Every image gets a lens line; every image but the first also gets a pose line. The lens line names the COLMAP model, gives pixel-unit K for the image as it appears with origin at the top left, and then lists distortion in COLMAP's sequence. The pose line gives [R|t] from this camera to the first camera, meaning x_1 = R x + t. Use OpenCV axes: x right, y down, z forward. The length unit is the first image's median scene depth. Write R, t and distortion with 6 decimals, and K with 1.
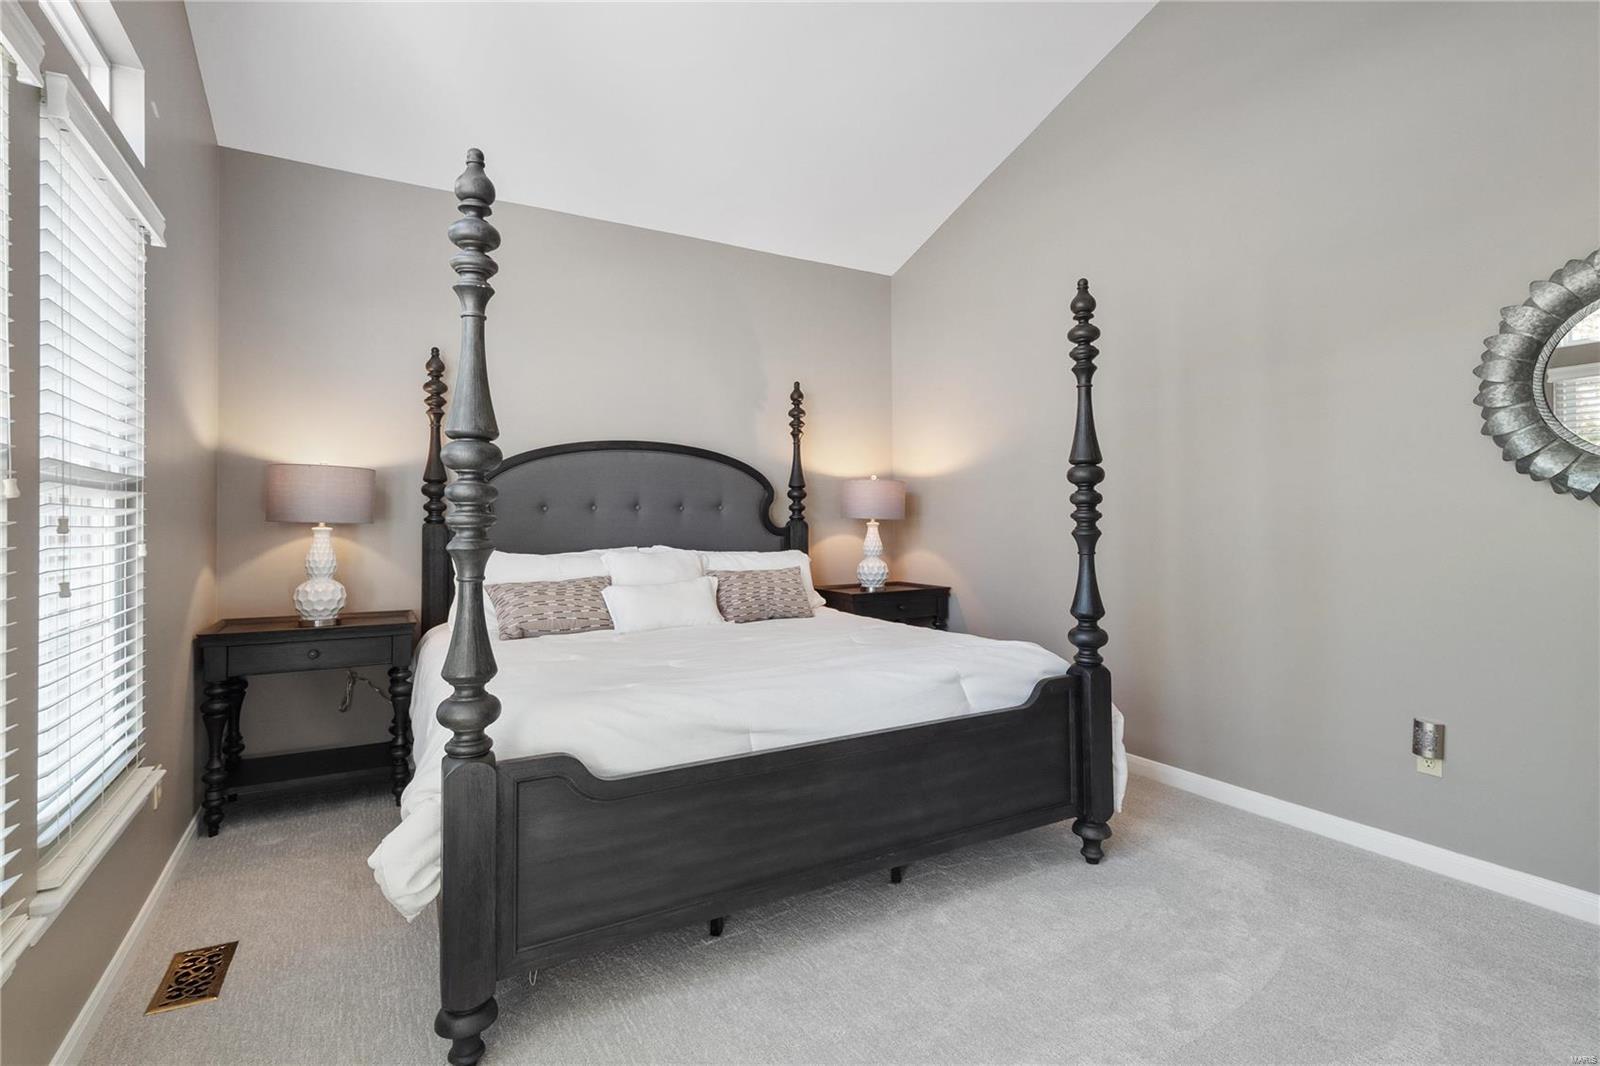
lens RADIAL K [[753.0, 0, 799.3], [0, 753.0, 523.2], [0, 0, 1]] dist [0.004639, -0.006127]
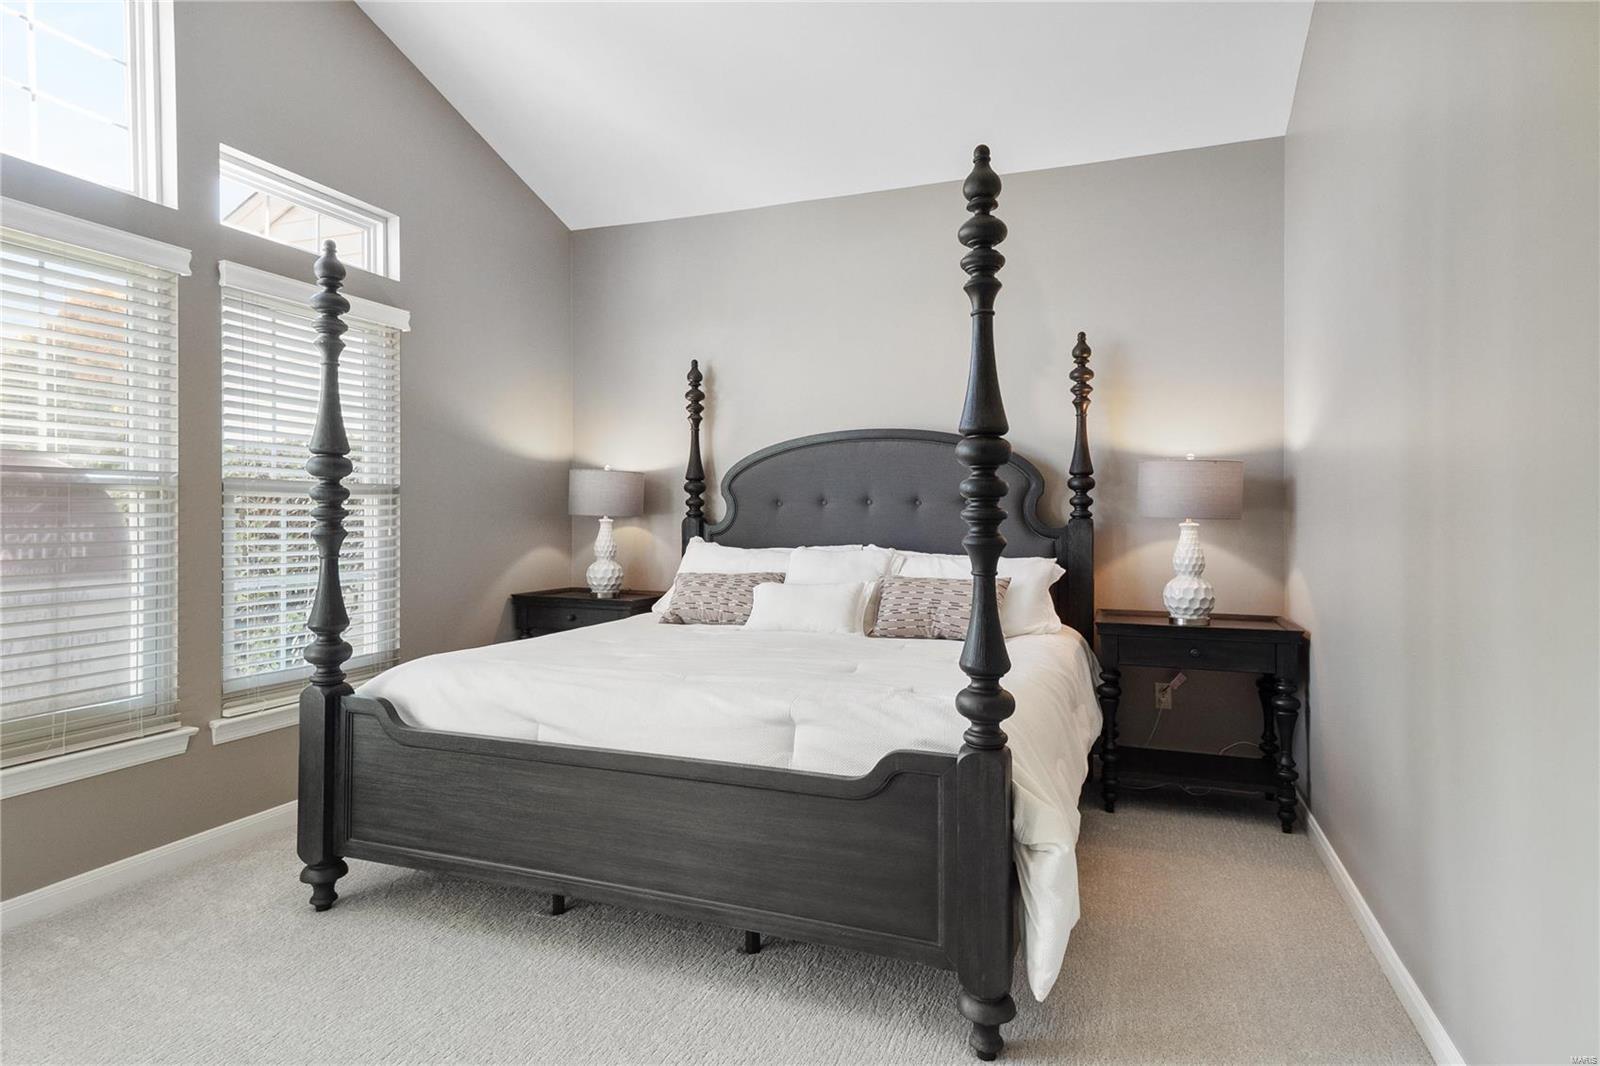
lens RADIAL K [[878.7, 0, 799.1], [0, 878.7, 526.4], [0, 0, 1]] dist [0.031078, 0.000029]
pose [[0.636846, 0.020237, -0.770725, 0.630878], [-0.011448, 0.999793, 0.016792, -0.009542], [0.770906, -0.001870, 0.636947, 0.288807]]
